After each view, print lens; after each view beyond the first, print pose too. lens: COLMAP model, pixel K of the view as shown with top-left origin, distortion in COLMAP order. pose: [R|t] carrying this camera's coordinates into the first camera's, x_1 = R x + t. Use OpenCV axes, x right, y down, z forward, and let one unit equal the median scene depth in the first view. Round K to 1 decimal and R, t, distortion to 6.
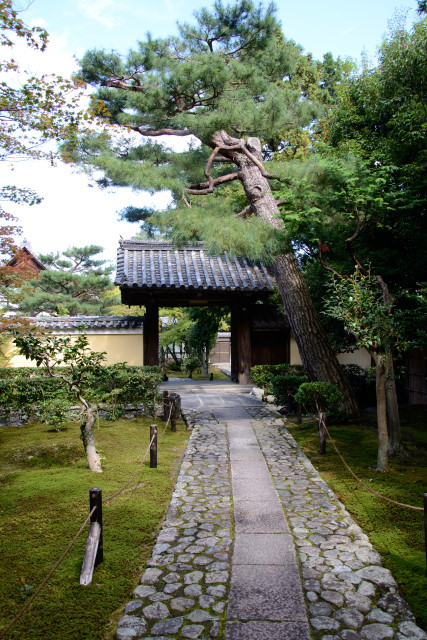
lens RADIAL K [[534.4, 0, 213.3], [0, 534.4, 319.8], [0, 0, 1]] dist [-0.148245, 0.108961]
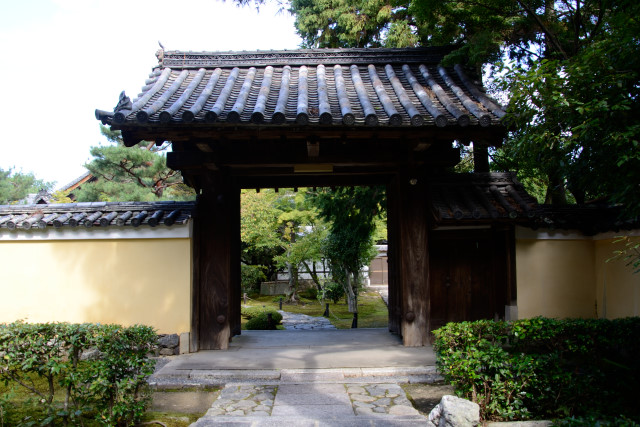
lens RADIAL K [[534.4, 0, 320.6], [0, 534.4, 215.0], [0, 0, 1]] dist [-0.148245, 0.108961]
pose [[0.993078, -0.015058, -0.116491, 0.033069], [0.010475, 0.999151, -0.039851, 0.026420], [0.116993, 0.038355, 0.992392, 0.557416]]
